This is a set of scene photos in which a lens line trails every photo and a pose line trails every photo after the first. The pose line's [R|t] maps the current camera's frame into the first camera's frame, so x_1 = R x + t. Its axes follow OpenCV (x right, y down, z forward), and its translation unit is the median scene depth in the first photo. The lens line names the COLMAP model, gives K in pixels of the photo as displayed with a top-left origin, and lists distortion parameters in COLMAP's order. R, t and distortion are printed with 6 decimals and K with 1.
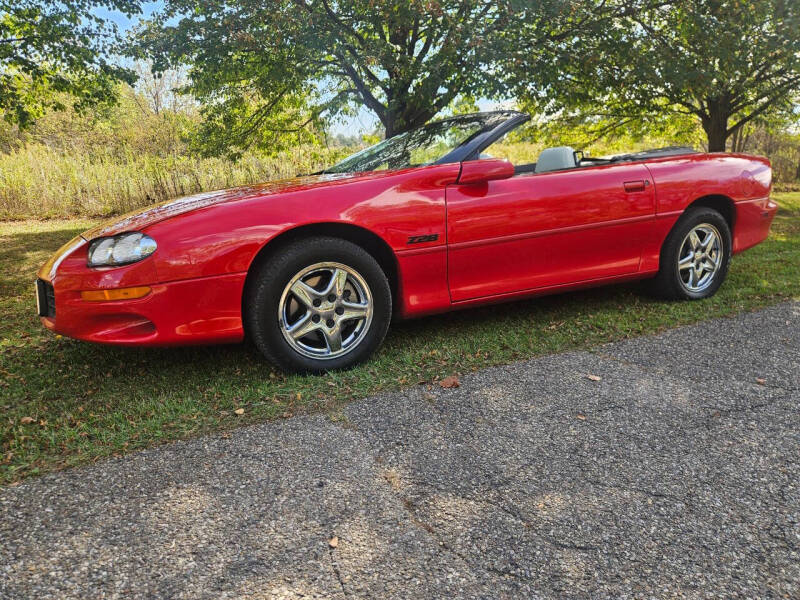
lens RADIAL K [[523.9, 0, 399.0], [0, 523.9, 307.1], [0, 0, 1]] dist [0.061965, -0.046586]
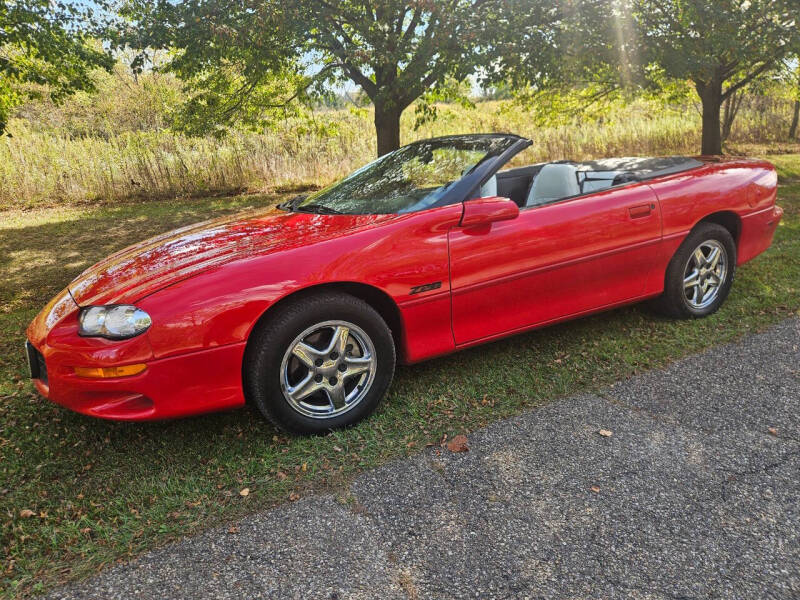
lens RADIAL K [[523.9, 0, 395.9], [0, 523.9, 295.2], [0, 0, 1]] dist [0.061965, -0.046586]
pose [[0.999621, -0.025492, 0.010399, -0.019816], [0.024886, 0.998191, 0.054738, -0.166124], [-0.011776, -0.054458, 0.998447, 0.034227]]
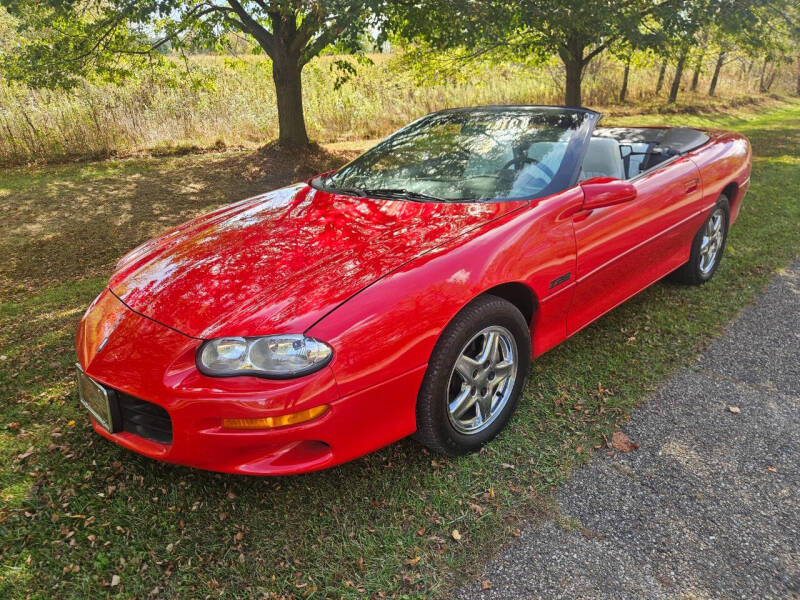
lens RADIAL K [[523.9, 0, 381.2], [0, 523.9, 298.6], [0, 0, 1]] dist [0.061965, -0.046586]
pose [[0.960390, -0.103766, 0.258620, -0.474015], [0.066470, 0.986598, 0.149014, -0.247709], [-0.270616, -0.125921, 0.954416, 0.209291]]
